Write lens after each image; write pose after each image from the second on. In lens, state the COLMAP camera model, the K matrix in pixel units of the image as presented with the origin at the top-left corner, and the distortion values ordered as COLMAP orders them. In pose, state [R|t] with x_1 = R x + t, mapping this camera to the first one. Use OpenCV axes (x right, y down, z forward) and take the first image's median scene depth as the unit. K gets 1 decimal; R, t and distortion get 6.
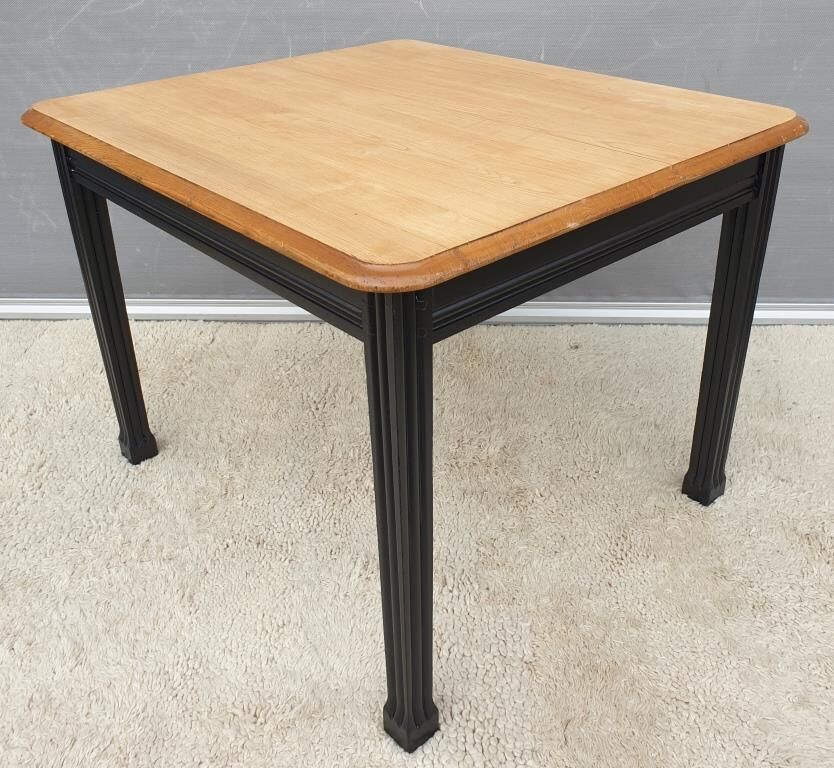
lens RADIAL K [[879.4, 0, 416.3], [0, 879.4, 282.0], [0, 0, 1]] dist [0.010113, 0.000000]
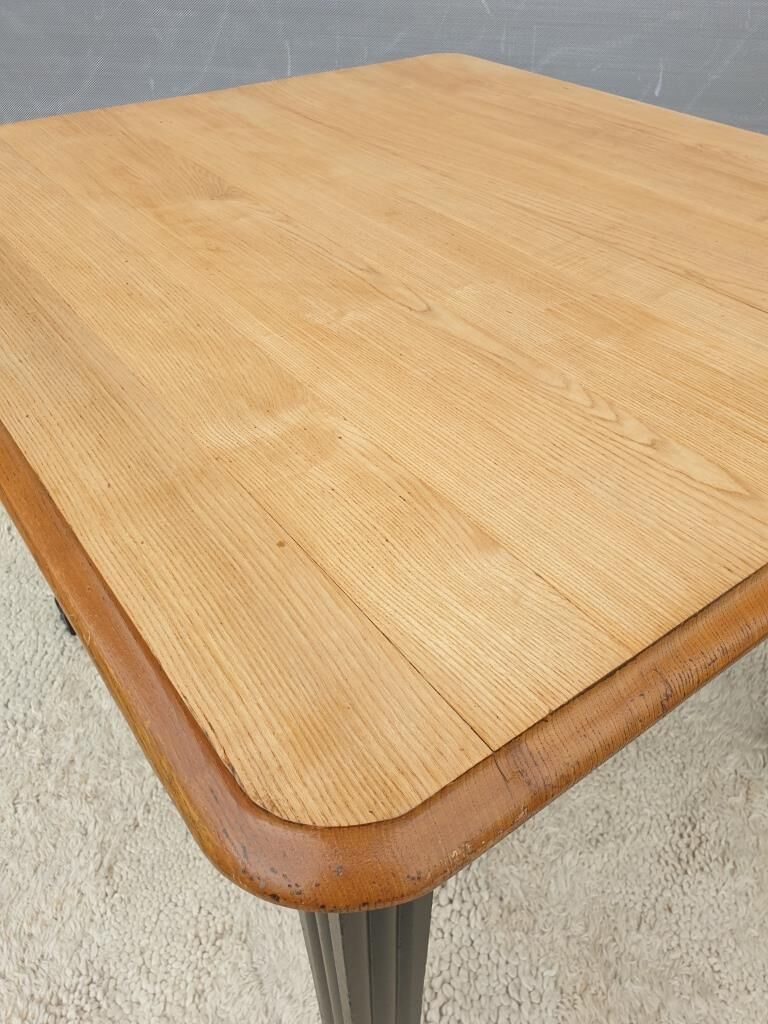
lens RADIAL K [[794.2, 0, 386.8], [0, 794.2, 513.9], [0, 0, 1]] dist [-0.024459, 0.040222]
pose [[0.994927, 0.076536, -0.065292, 0.003852], [-0.055898, 0.960174, 0.273753, -0.124552], [0.083644, -0.268714, 0.959581, 0.397838]]
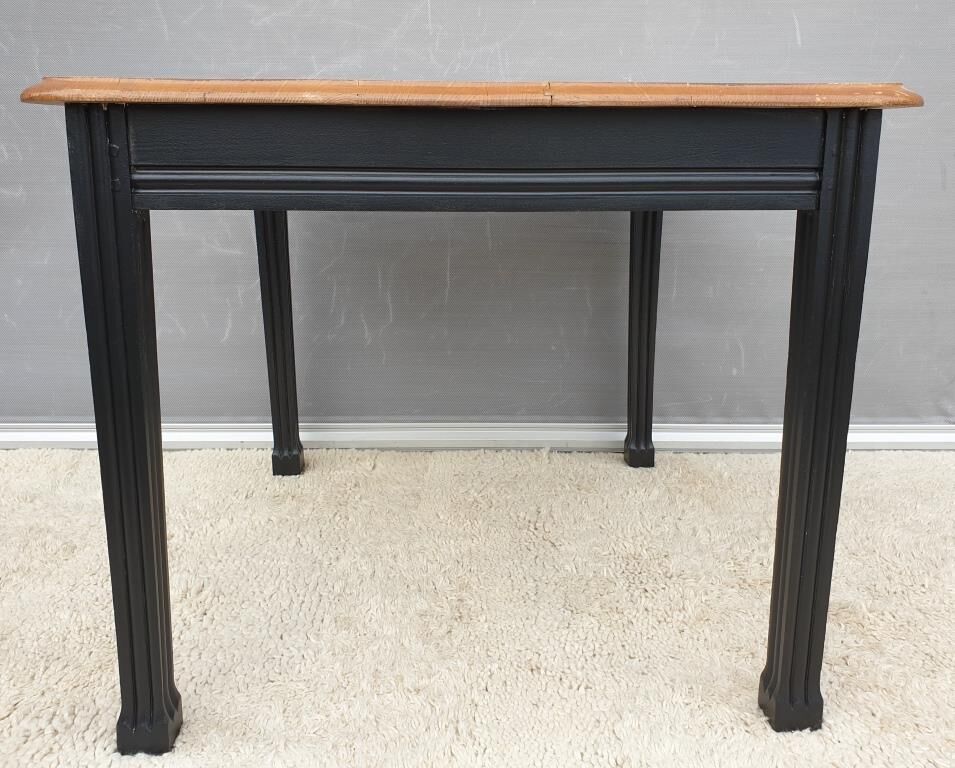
lens RADIAL K [[889.8, 0, 486.5], [0, 889.8, 337.5], [0, 0, 1]] dist [0.004297, 0.000000]
pose [[0.996735, 0.011951, 0.079857, -0.271011], [0.006299, 0.974464, -0.224457, 0.187931], [-0.080501, 0.224227, 0.971206, 0.217224]]
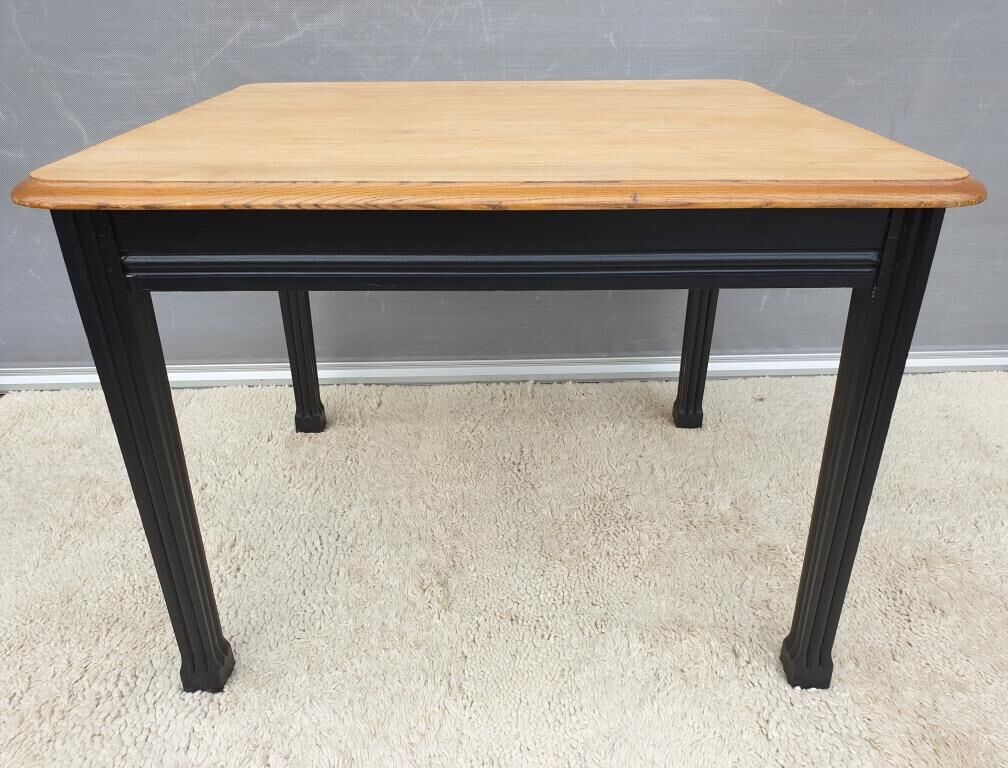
lens RADIAL K [[787.0, 0, 511.6], [0, 787.0, 383.7], [0, 0, 1]] dist [-0.010750, 0.040624]
pose [[0.994083, -0.026173, 0.105424, -0.249568], [0.023421, 0.999354, 0.027260, 0.034796], [-0.106070, -0.024630, 0.994054, 0.207805]]
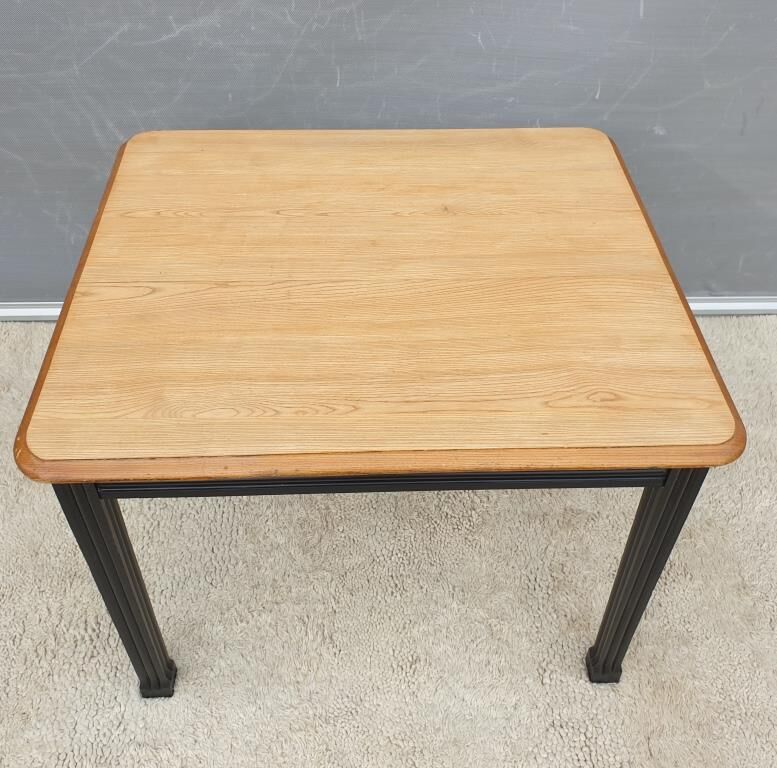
lens RADIAL K [[802.6, 0, 390.6], [0, 802.6, 390.8], [0, 0, 1]] dist [0.007592, 0.000000]
pose [[0.994427, -0.038129, 0.098292, -0.241605], [0.000345, 0.933485, 0.358617, -0.323344], [-0.105428, -0.356585, 0.928295, 0.072077]]
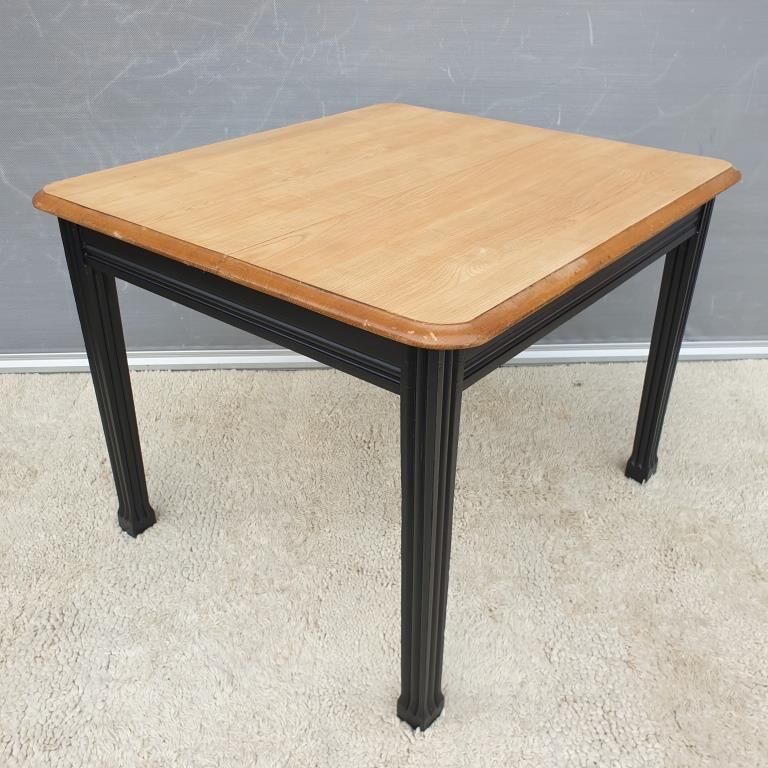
lens RADIAL K [[777.2, 0, 382.3], [0, 777.2, 390.1], [0, 0, 1]] dist [0.003374, 0.000000]
pose [[0.993758, -0.030360, 0.107348, -0.240334], [0.020364, 0.995456, 0.093022, -0.023533], [-0.109684, -0.090255, 0.989860, 0.038206]]
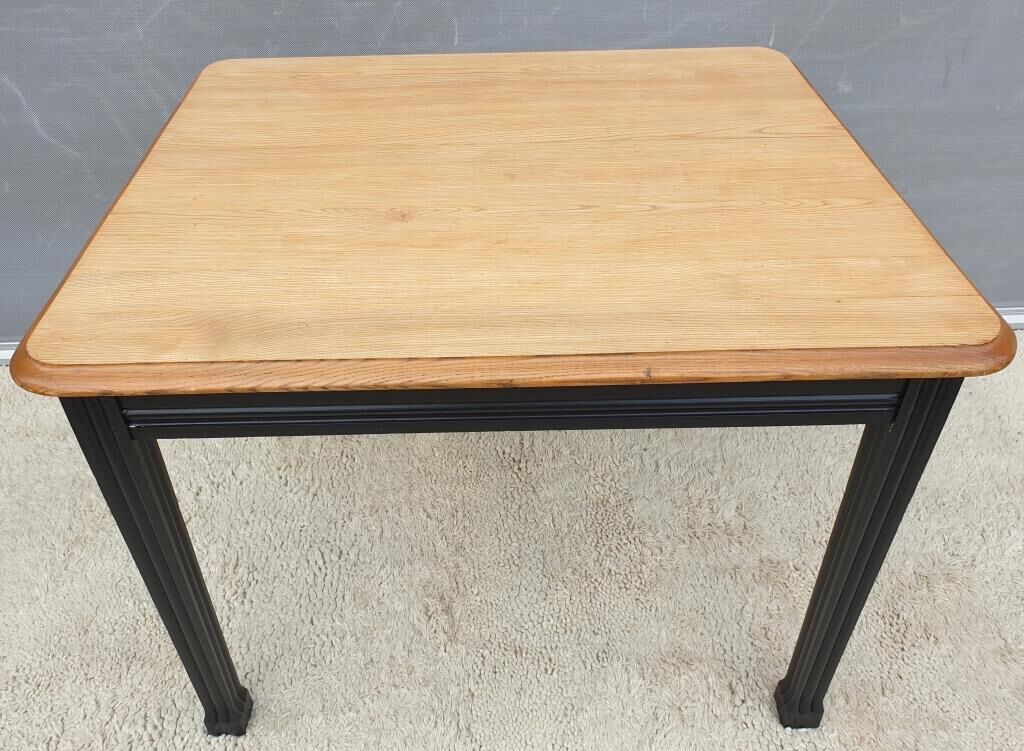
lens RADIAL K [[873.6, 0, 494.7], [0, 873.6, 393.2], [0, 0, 1]] dist [-0.001945, 0.021399]
pose [[0.994463, -0.055520, 0.089219, -0.259751], [0.032778, 0.970562, 0.238612, -0.178331], [-0.099840, -0.234367, 0.967008, 0.178327]]
